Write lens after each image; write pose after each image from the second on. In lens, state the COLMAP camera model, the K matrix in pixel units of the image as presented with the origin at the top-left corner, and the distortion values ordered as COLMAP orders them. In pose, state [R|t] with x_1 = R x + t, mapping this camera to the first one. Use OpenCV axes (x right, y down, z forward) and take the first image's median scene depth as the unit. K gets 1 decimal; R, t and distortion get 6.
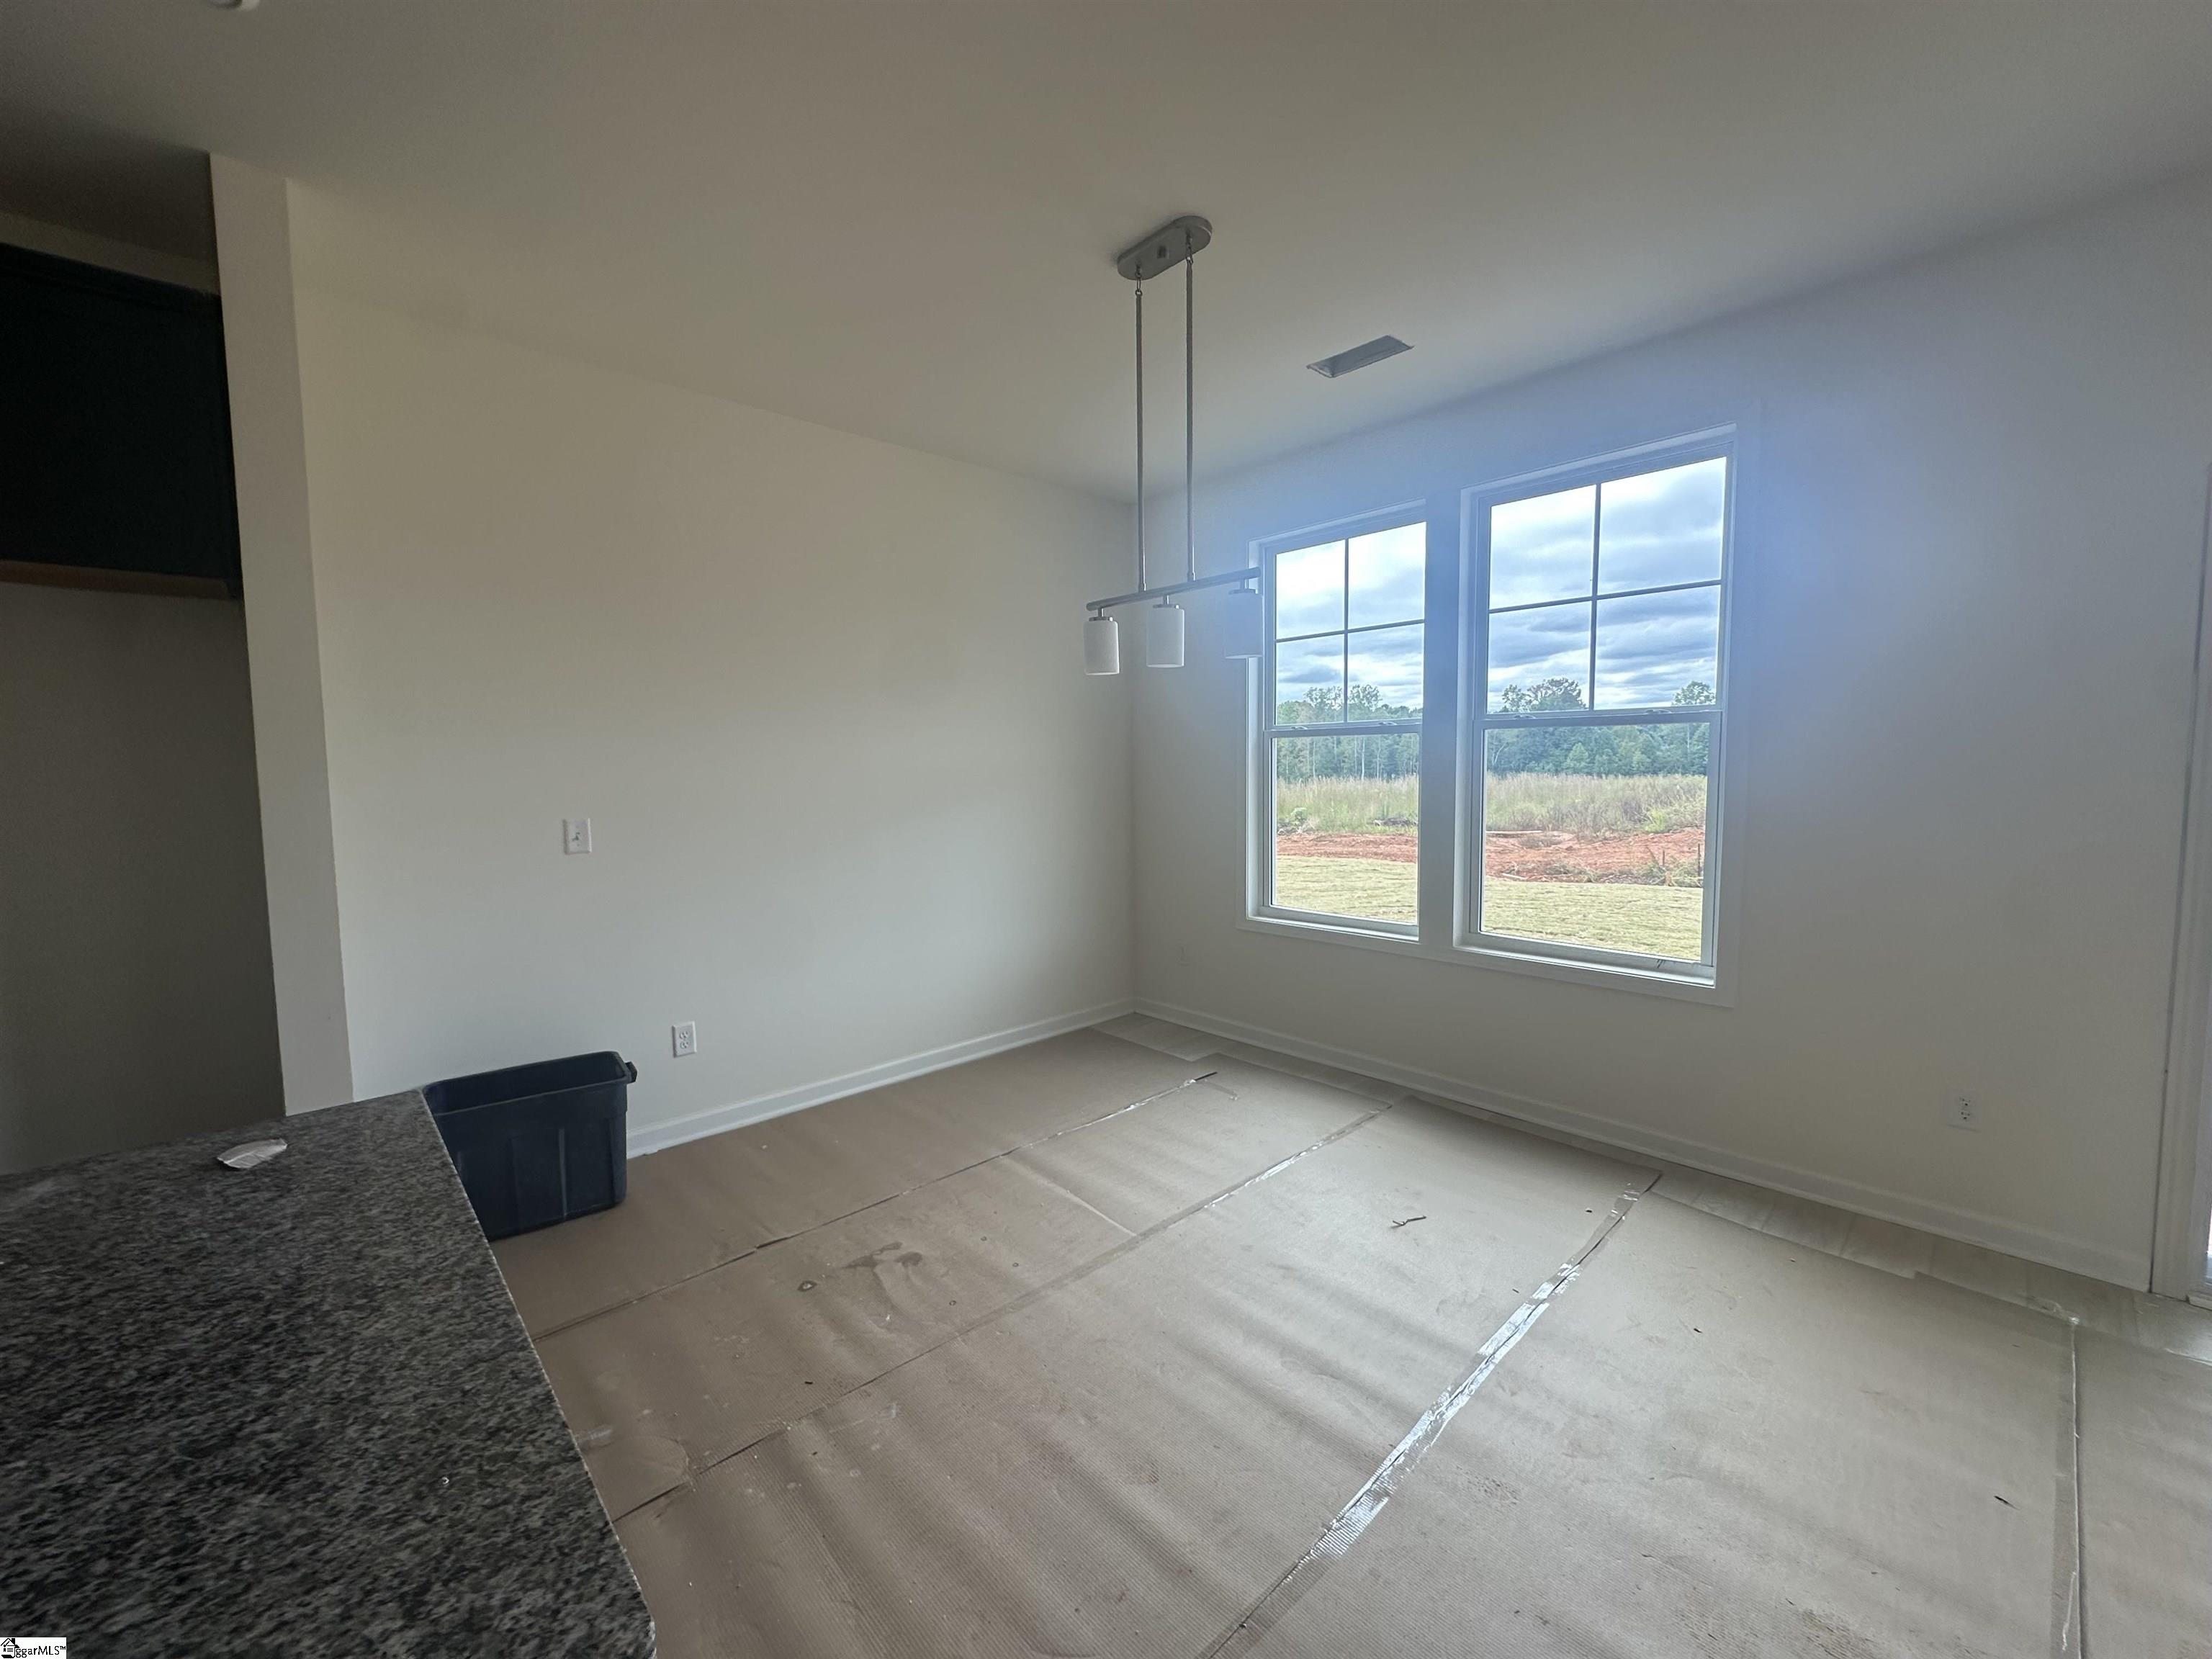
lens RADIAL K [[879.8, 0, 1103.4], [0, 879.8, 824.2], [0, 0, 1]] dist [-0.003119, 0.001033]
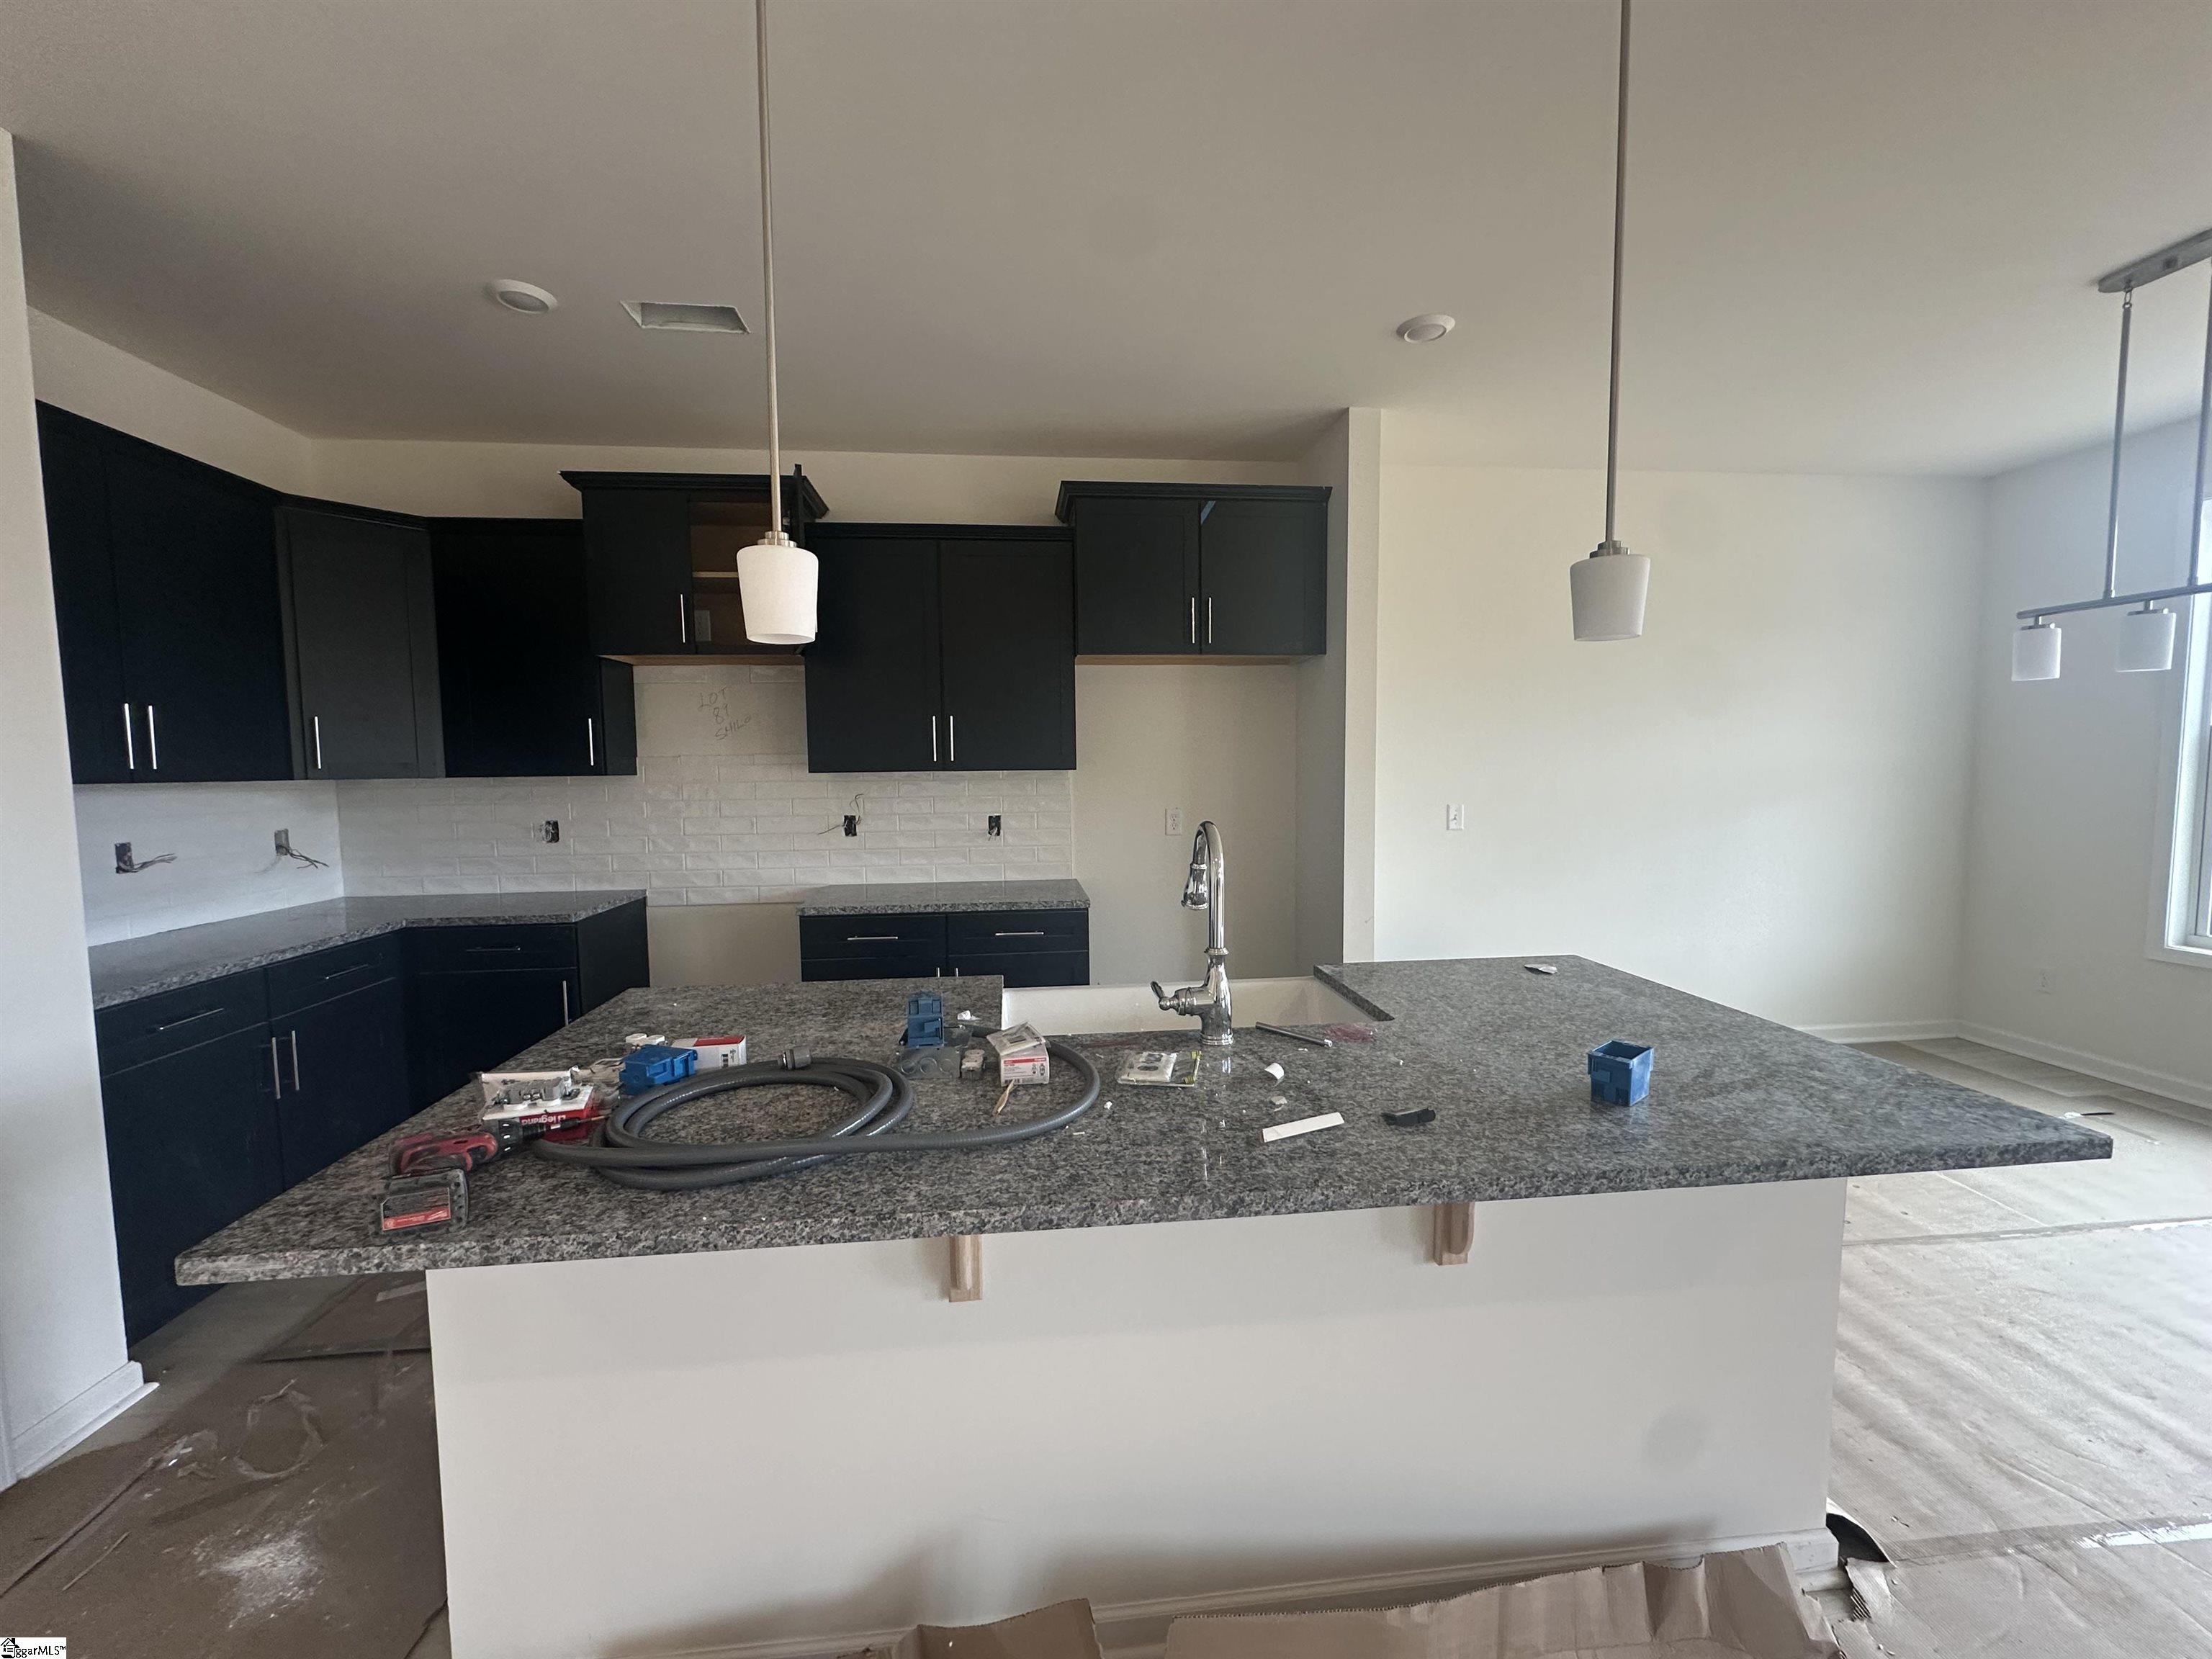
lens RADIAL K [[879.8, 0, 1103.4], [0, 879.8, 827.1], [0, 0, 1]] dist [-0.003119, 0.001033]
pose [[0.801384, 0.047819, -0.596235, -0.257165], [-0.044959, 0.998795, 0.019677, 0.030729], [0.596458, 0.011037, 0.802569, -0.482175]]
